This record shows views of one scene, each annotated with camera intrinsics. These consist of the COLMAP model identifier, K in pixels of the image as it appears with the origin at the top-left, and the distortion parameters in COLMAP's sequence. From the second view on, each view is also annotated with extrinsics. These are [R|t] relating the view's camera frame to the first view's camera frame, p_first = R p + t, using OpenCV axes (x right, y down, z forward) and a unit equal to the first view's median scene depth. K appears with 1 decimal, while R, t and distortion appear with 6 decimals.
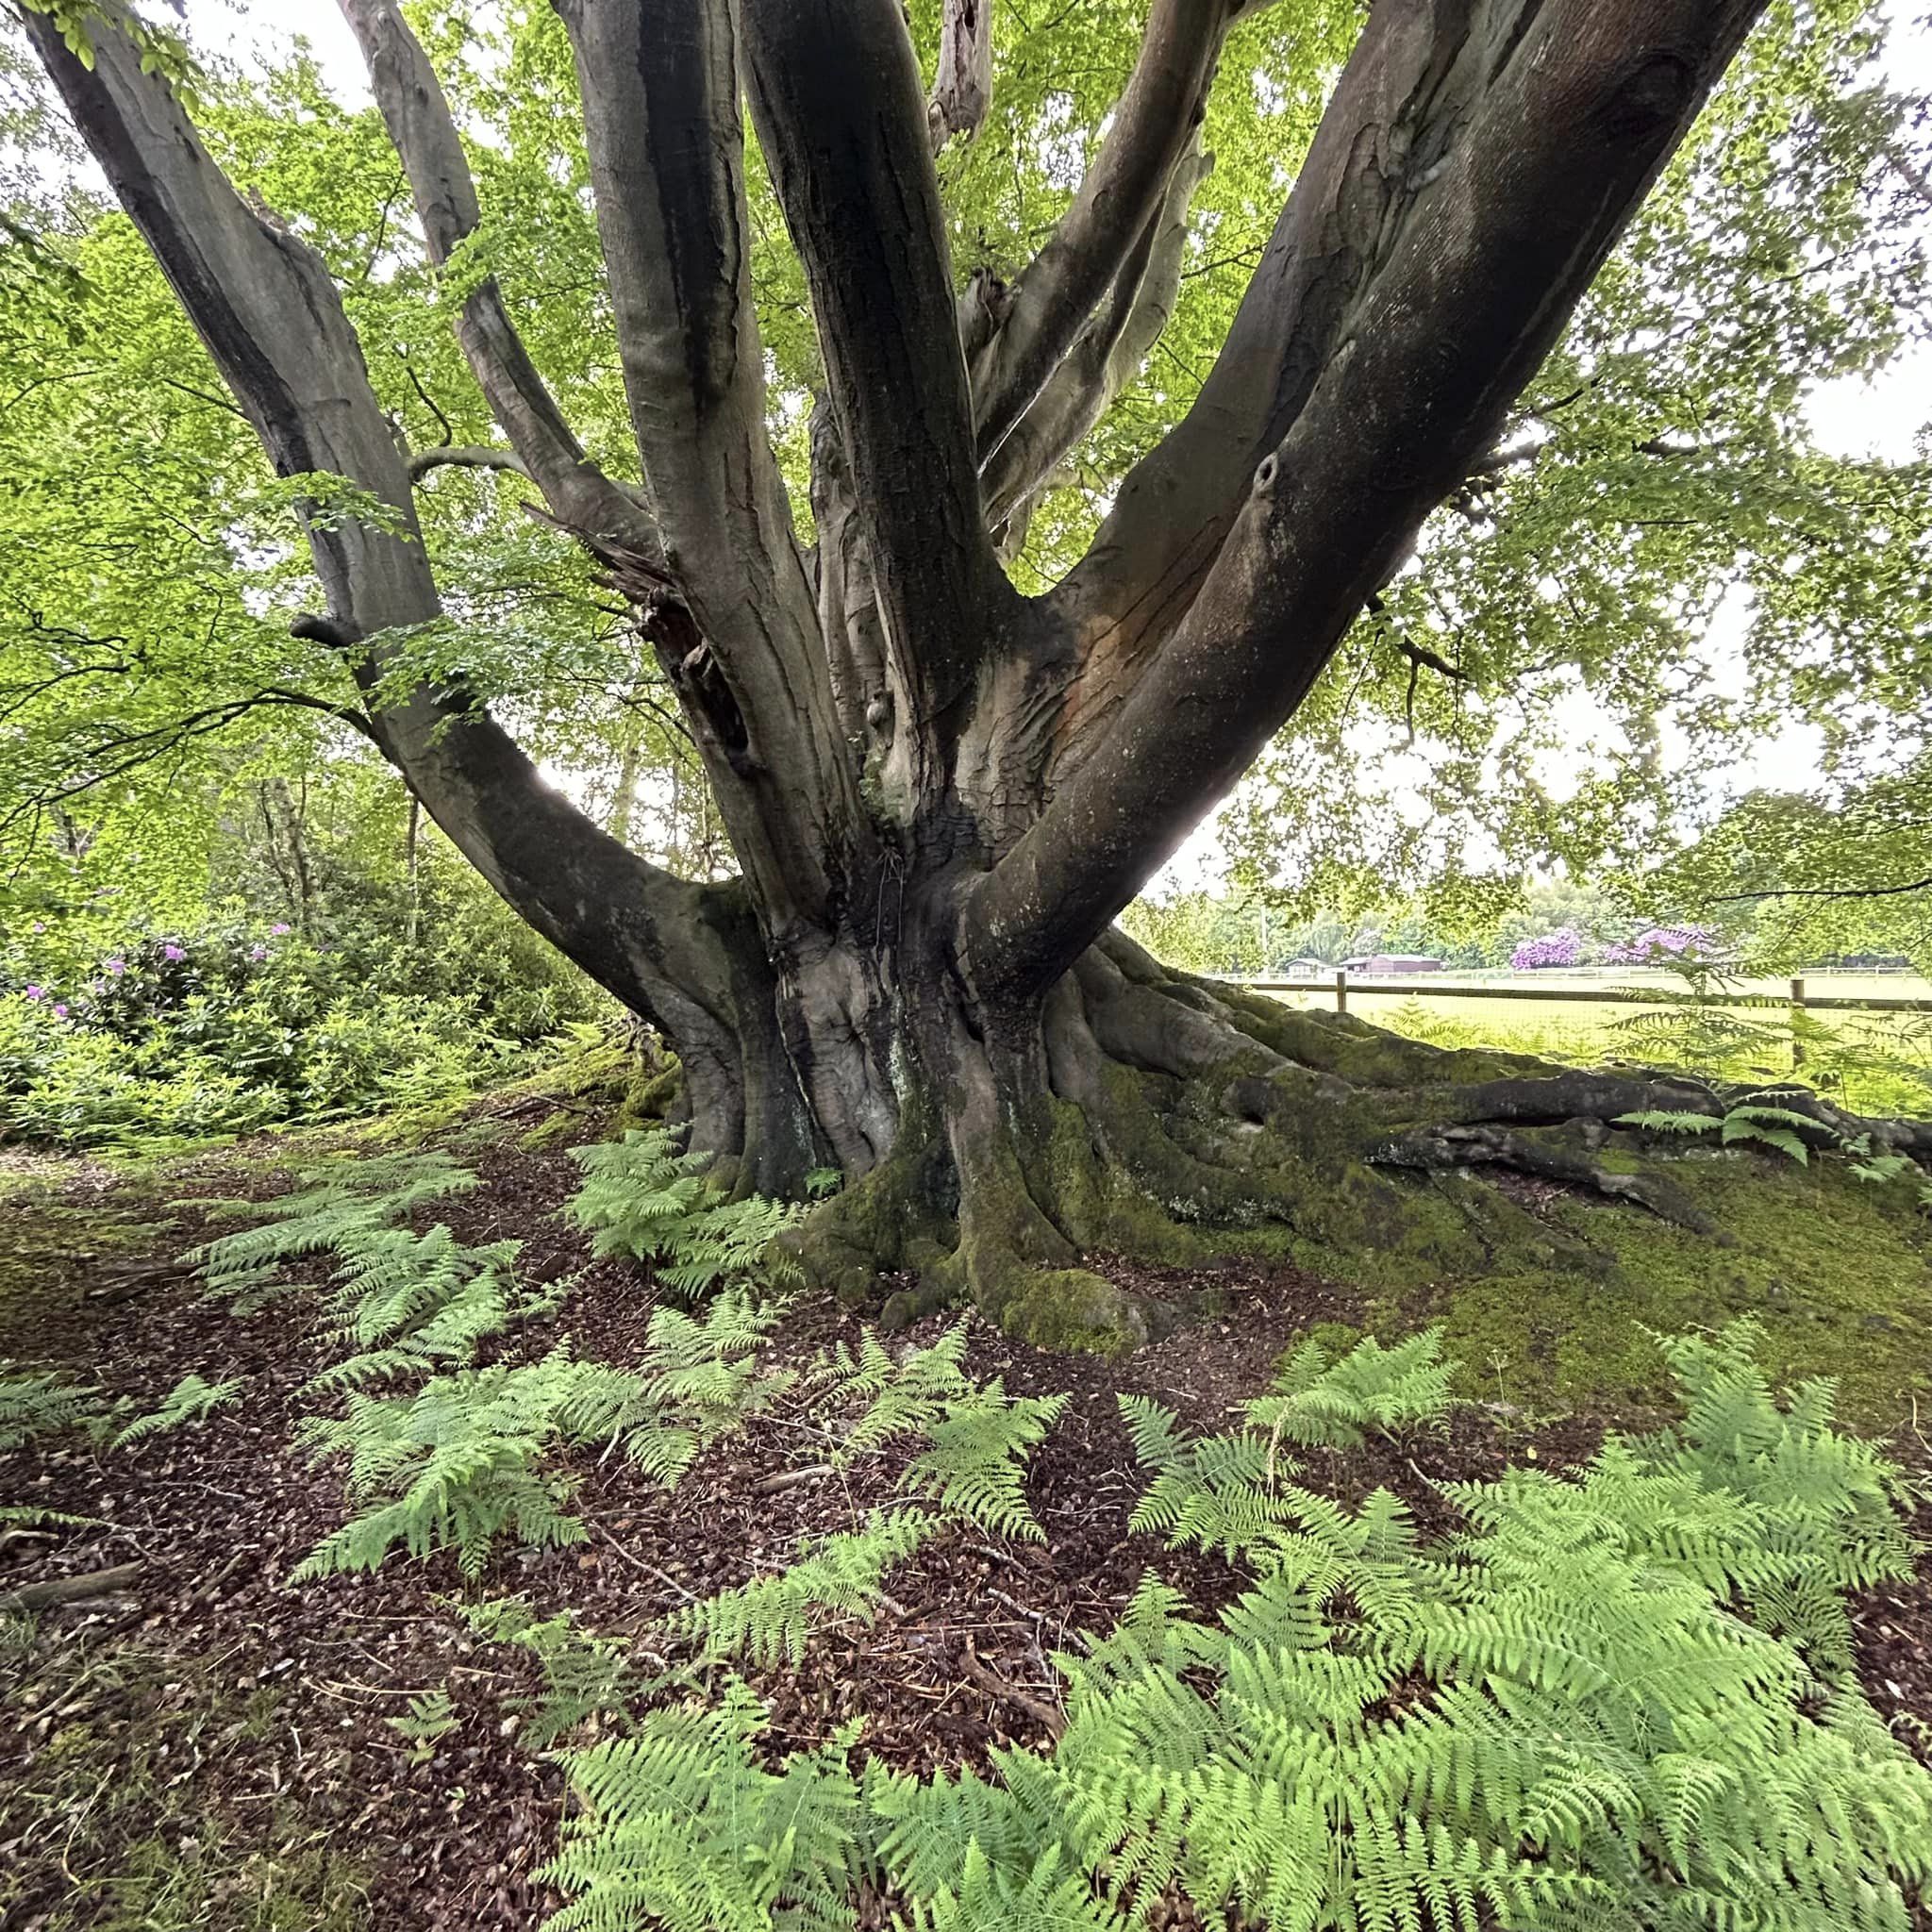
lens RADIAL K [[1055.3, 0, 966.0], [0, 1055.3, 966.0], [0, 0, 1]] dist [-0.000250, -0.001527]
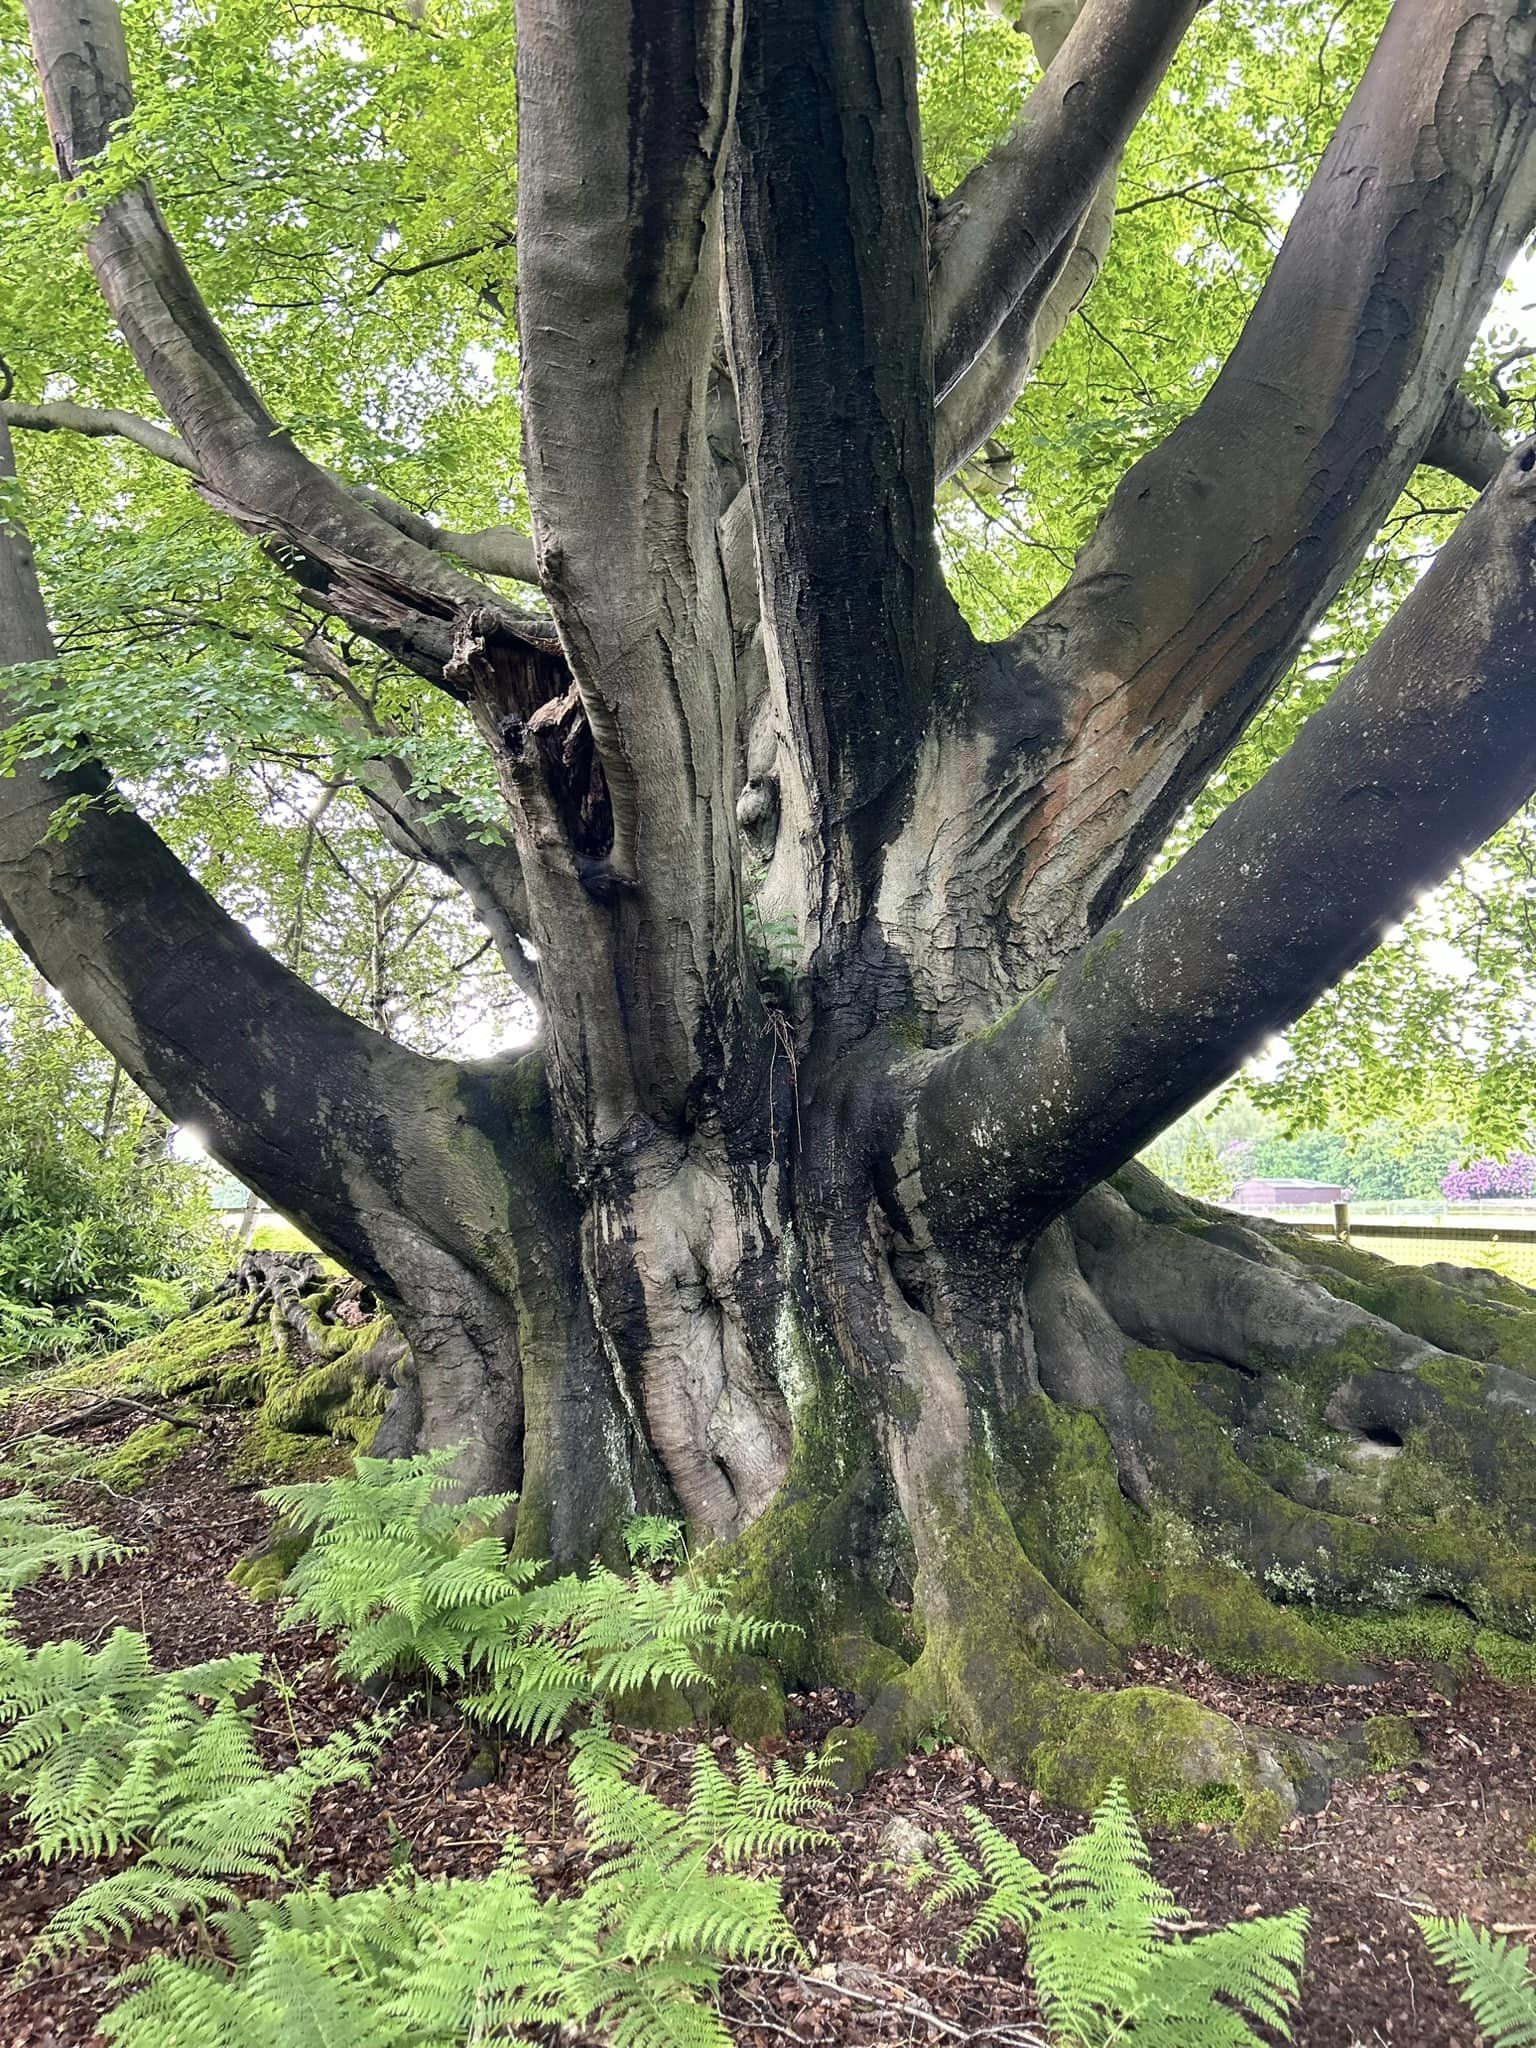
lens RADIAL K [[1555.6, 0, 768.0], [0, 1555.6, 1024.0], [0, 0, 1]] dist [0.122269, -0.297362]
pose [[0.997673, 0.012659, 0.066993, -0.144684], [-0.005517, 0.994379, -0.105734, -0.001241], [-0.067955, 0.105118, 0.992135, 0.041320]]
